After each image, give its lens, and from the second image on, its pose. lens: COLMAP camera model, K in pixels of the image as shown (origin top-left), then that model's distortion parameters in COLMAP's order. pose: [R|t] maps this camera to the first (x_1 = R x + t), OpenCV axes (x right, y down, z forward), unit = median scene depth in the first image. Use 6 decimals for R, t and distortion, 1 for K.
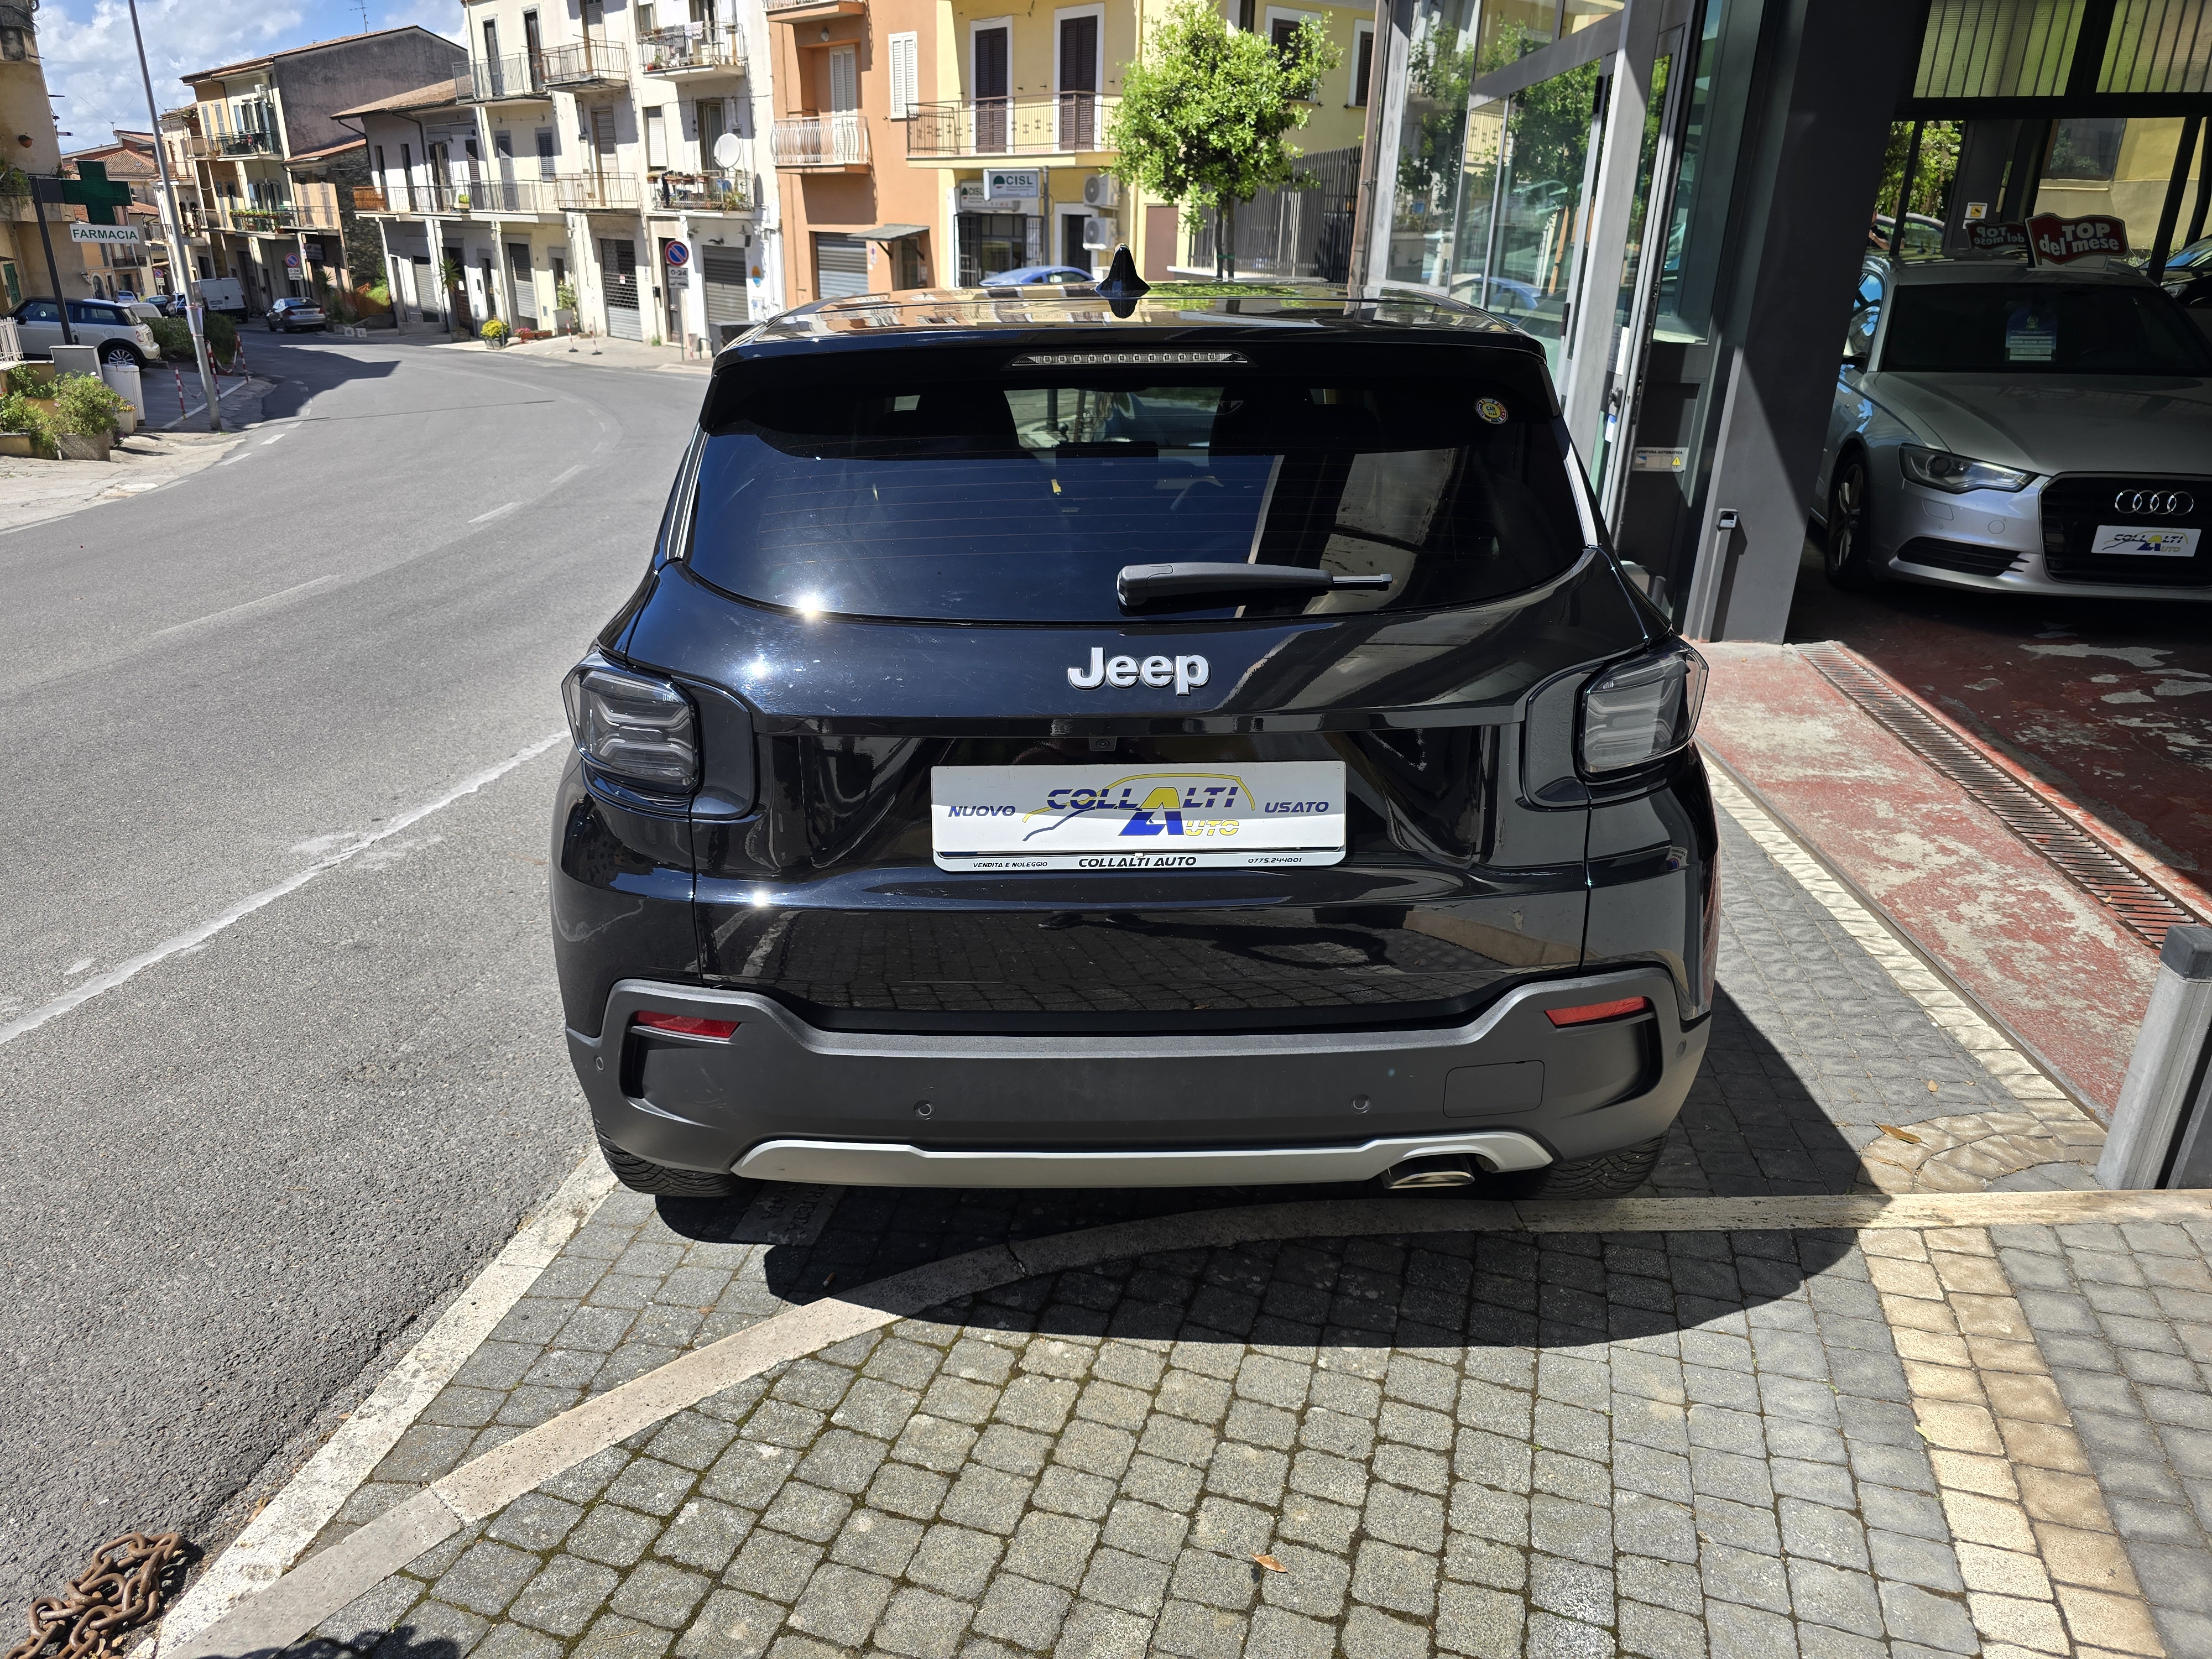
lens RADIAL K [[1520.0, 0, 1106.0], [0, 1520.0, 829.5], [0, 0, 1]] dist [0.043344, -0.029647]
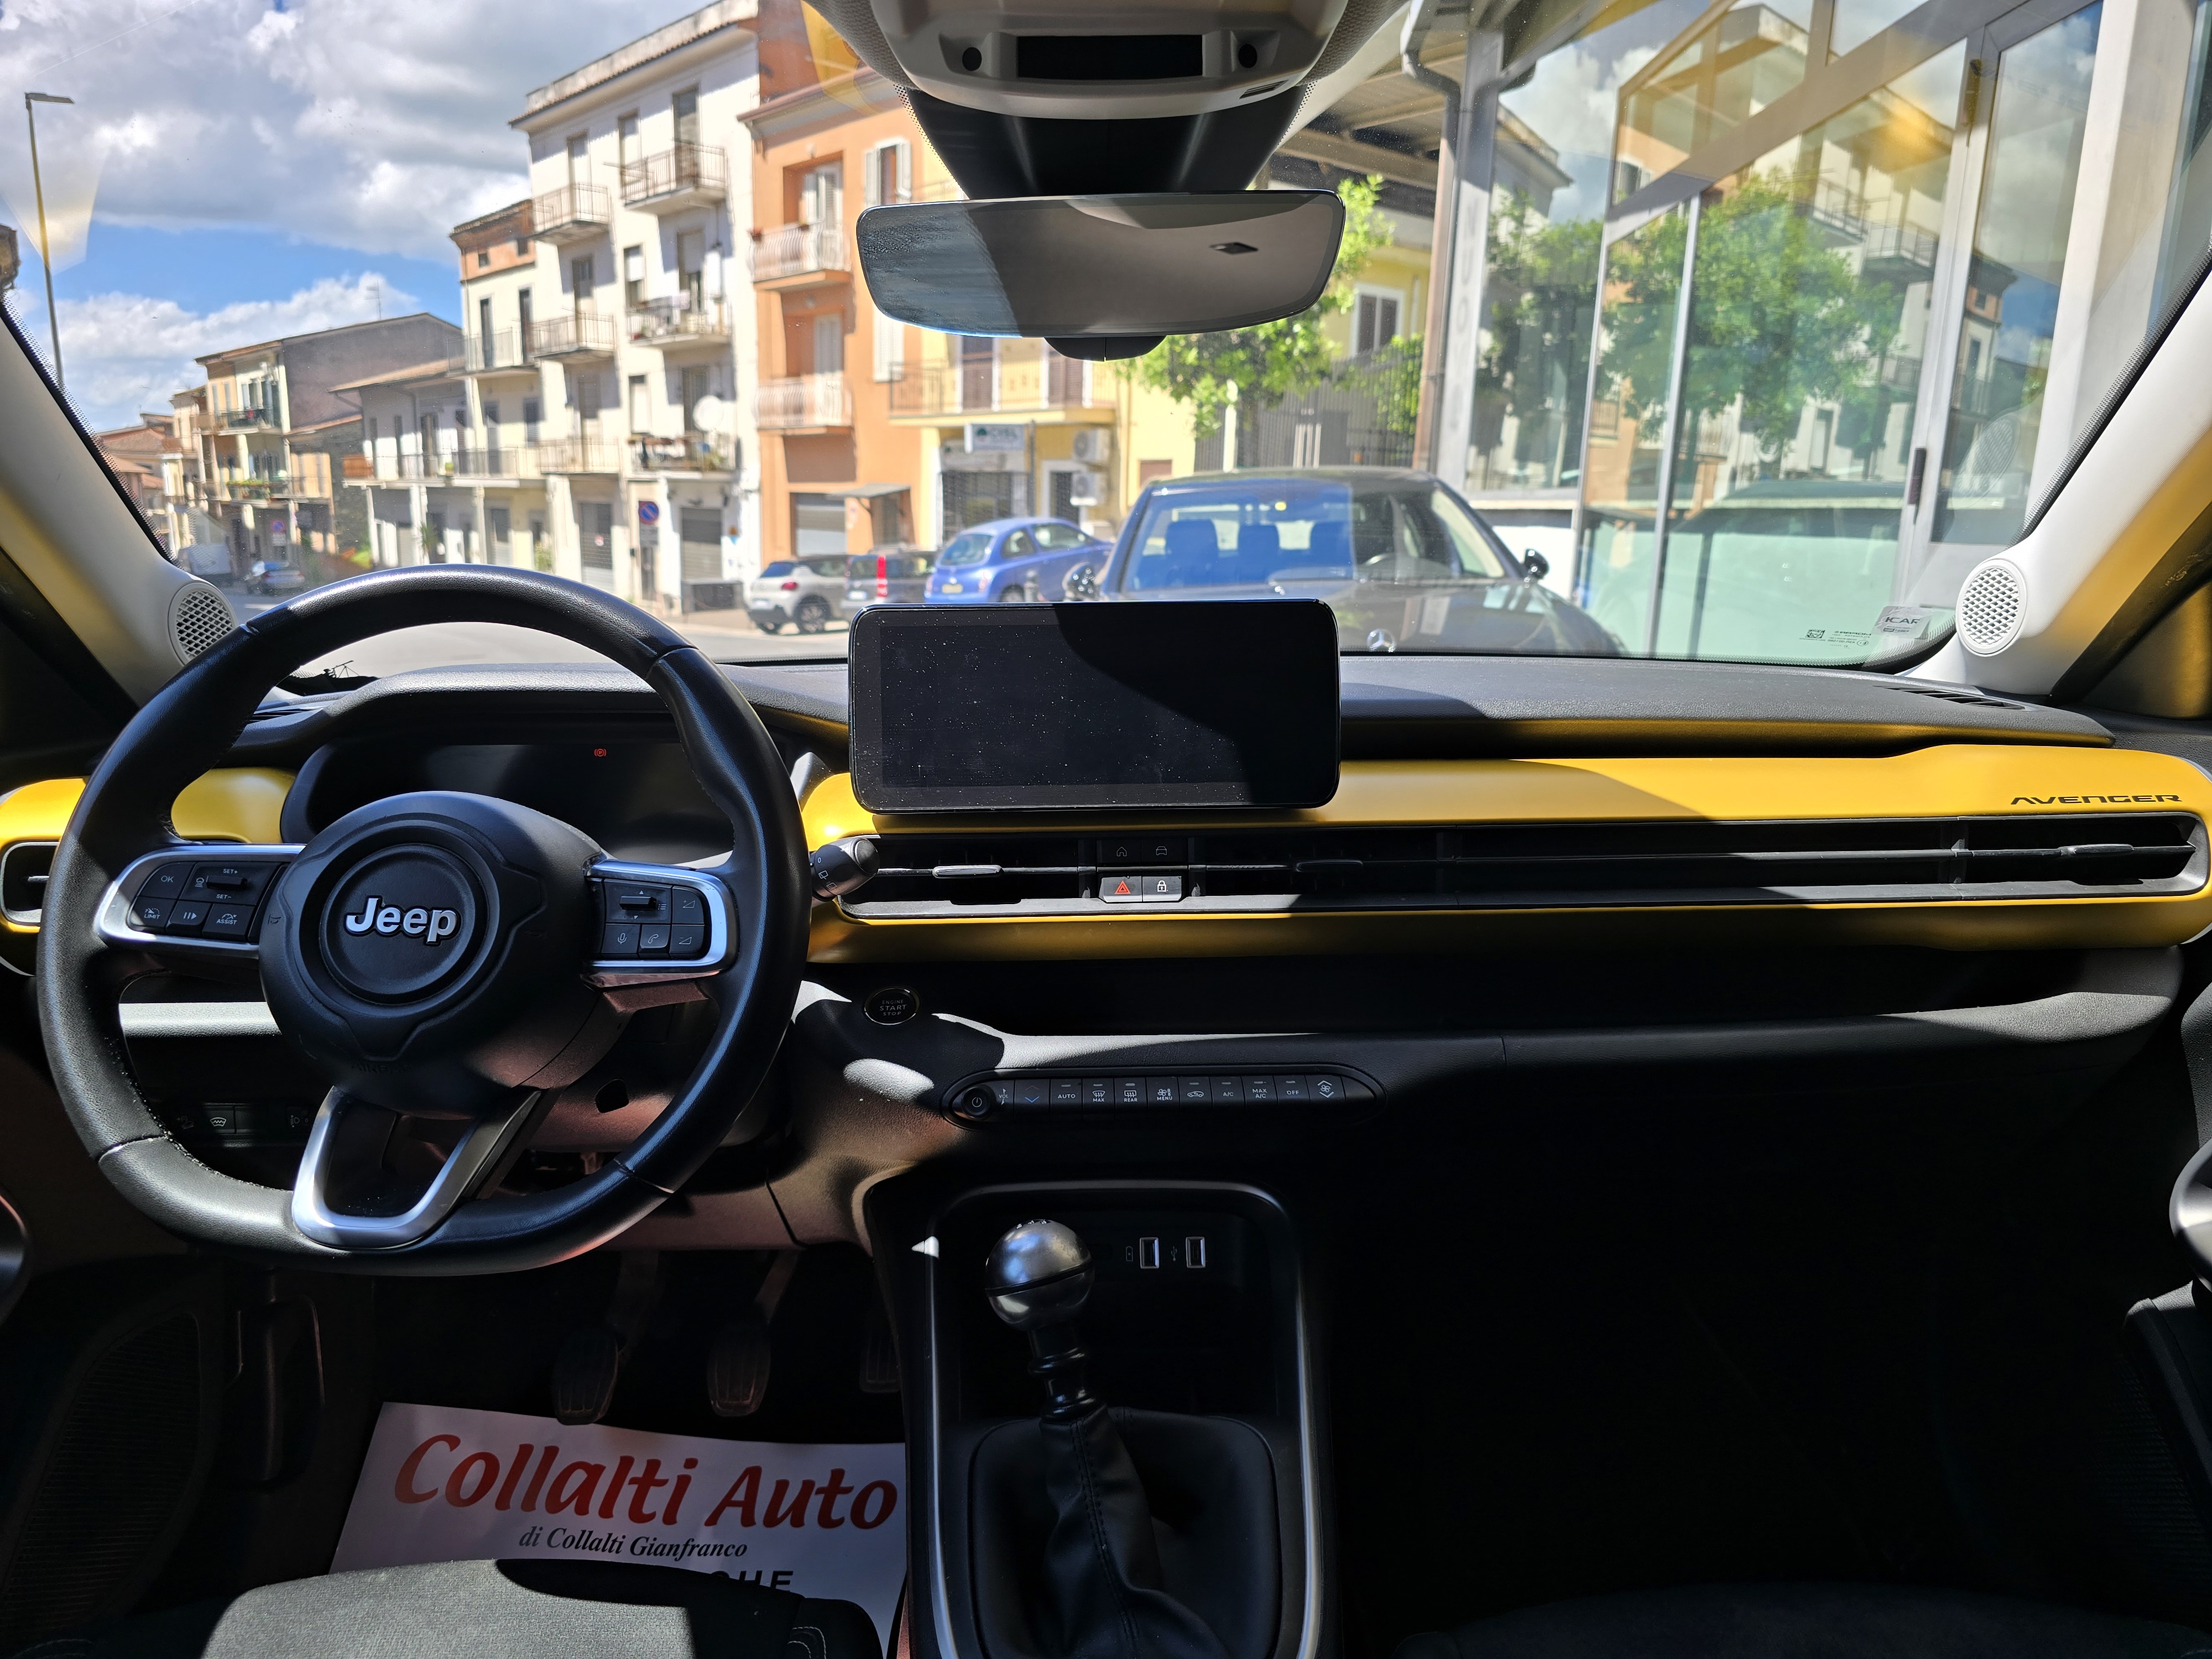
lens RADIAL K [[1501.4, 0, 1106.0], [0, 1501.4, 829.5], [0, 0, 1]] dist [0.009715, -0.001847]
pose [[0.999961, 0.003800, 0.008032, -0.000159], [-0.002416, 0.986159, -0.165787, -0.022564], [-0.008550, 0.165761, 0.986129, 0.095759]]
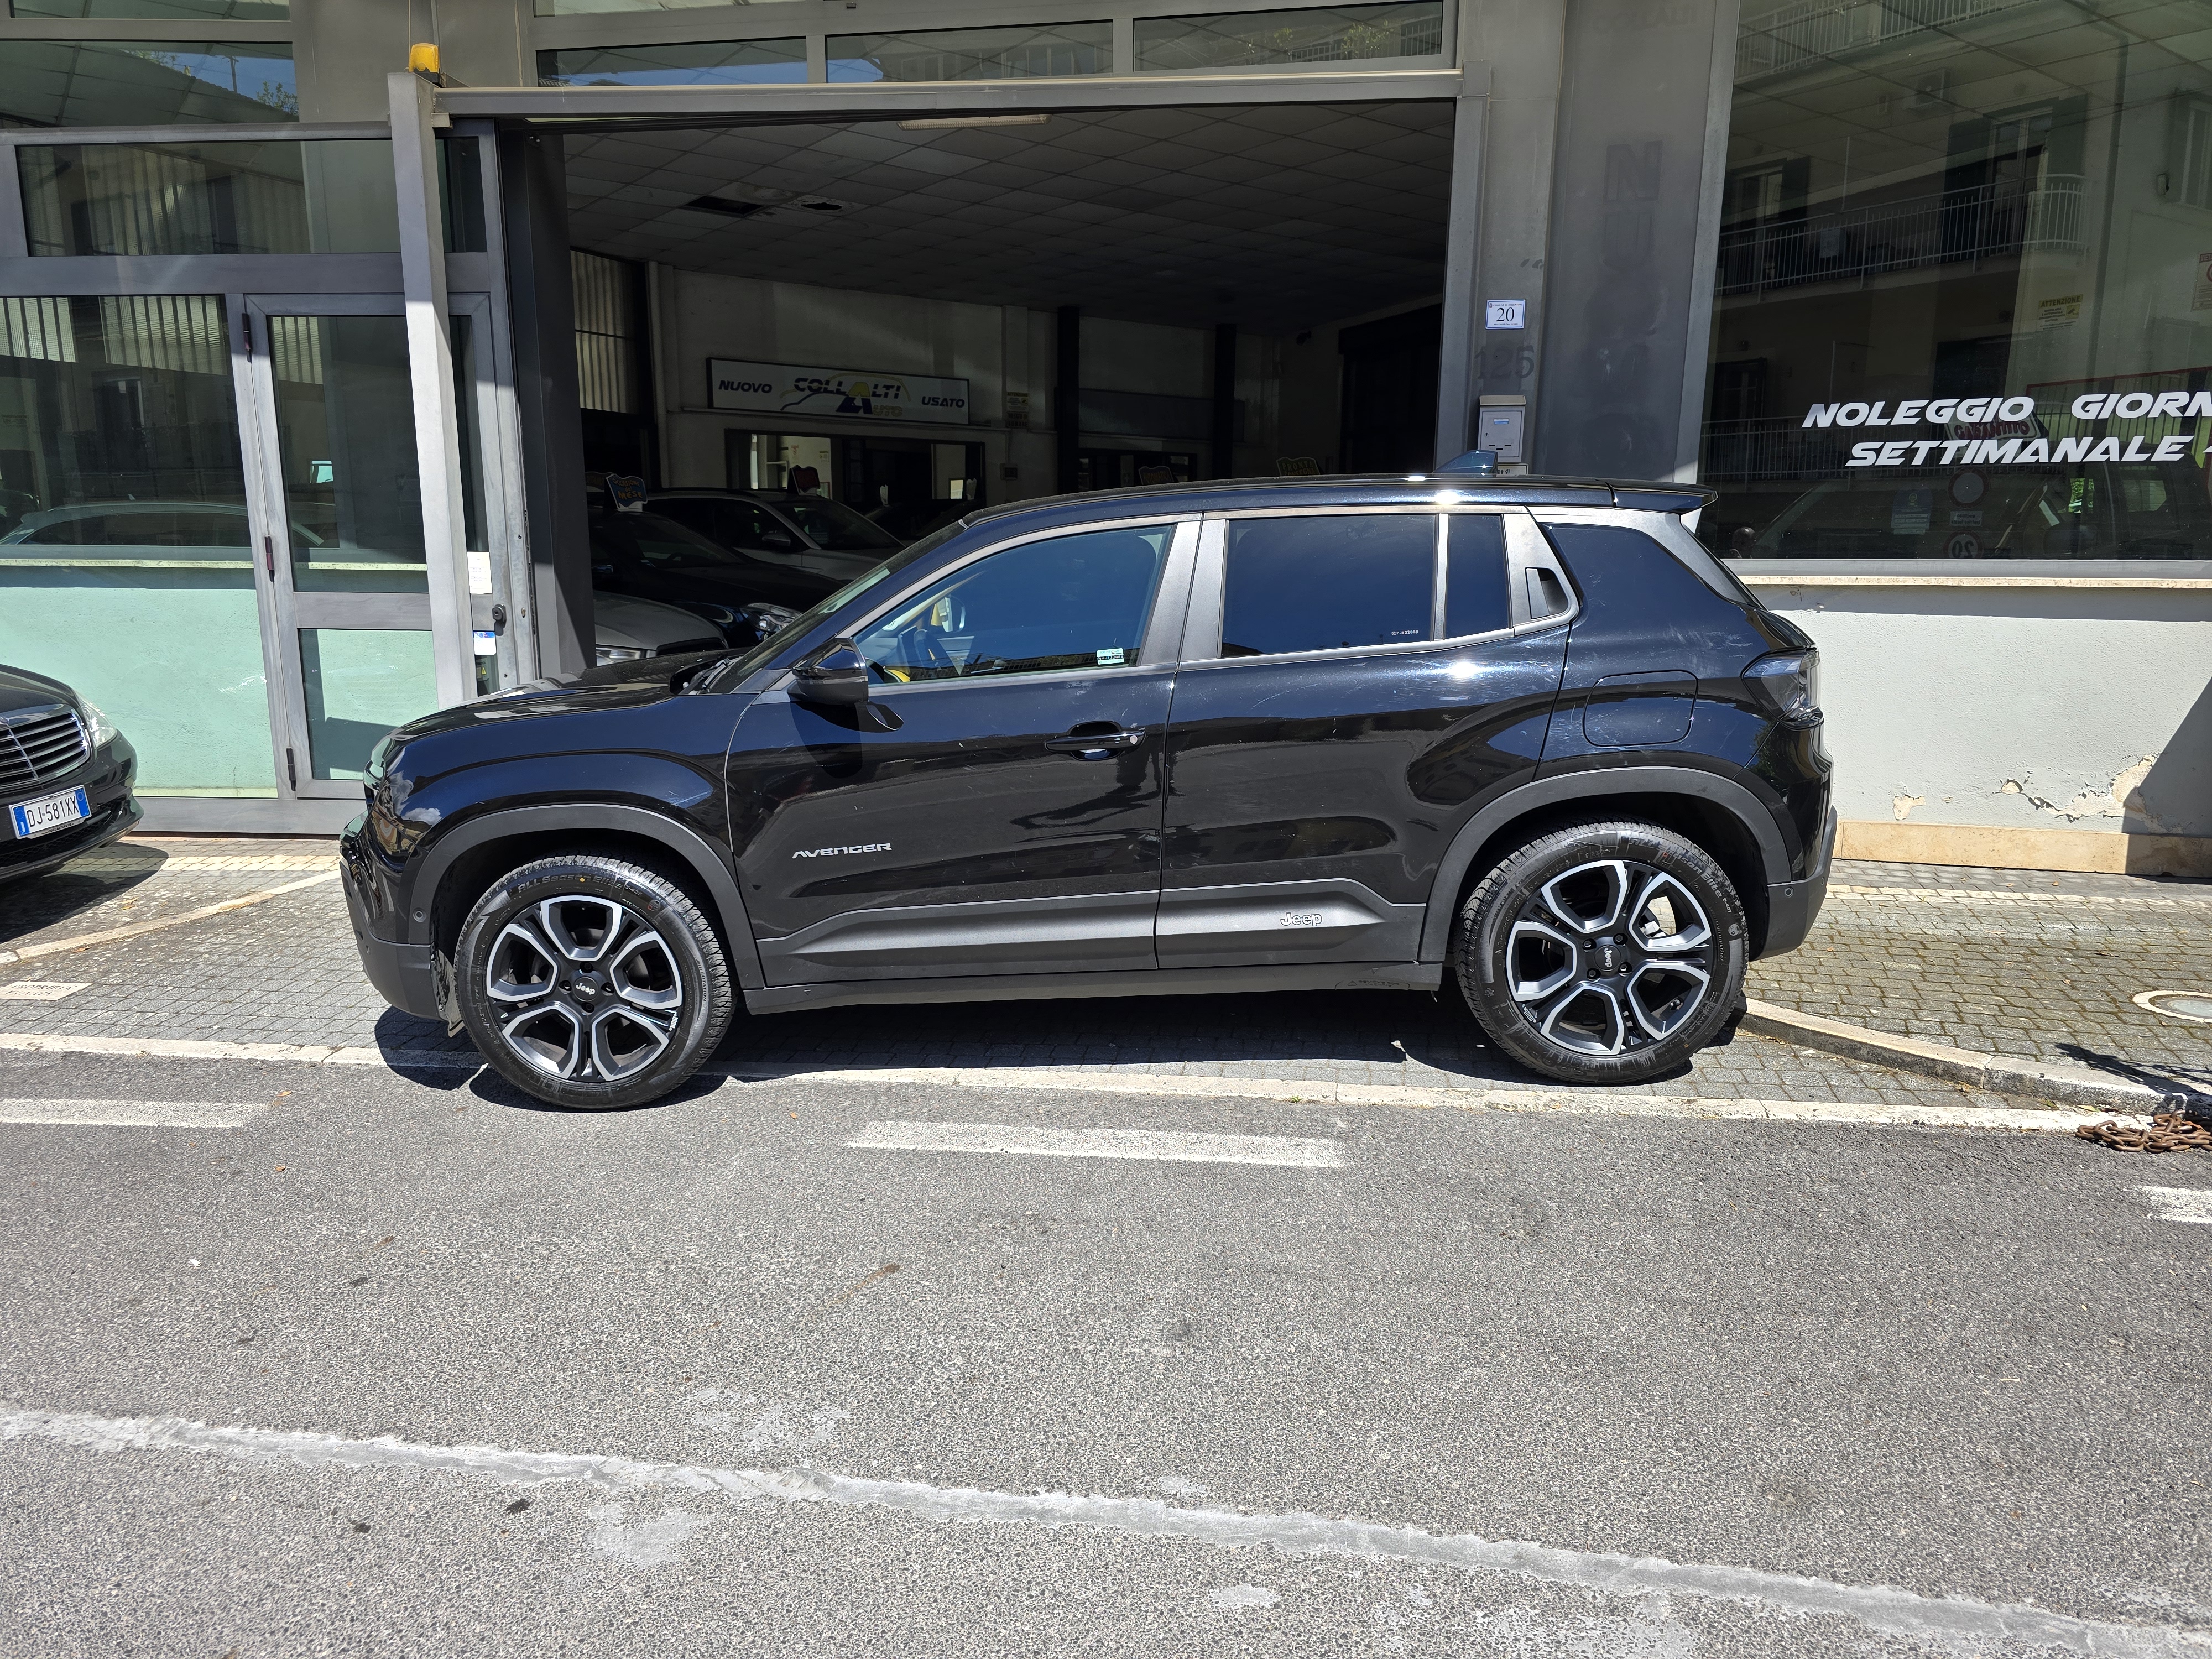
lens RADIAL K [[1443.2, 0, 1102.7], [0, 1443.2, 871.7], [0, 0, 1]] dist [-0.003582, -0.002679]
pose [[0.053170, -0.237322, 0.969975, -0.119143], [0.358990, 0.910952, 0.203203, -0.029592], [-0.931826, 0.337407, 0.133632, 0.092418]]
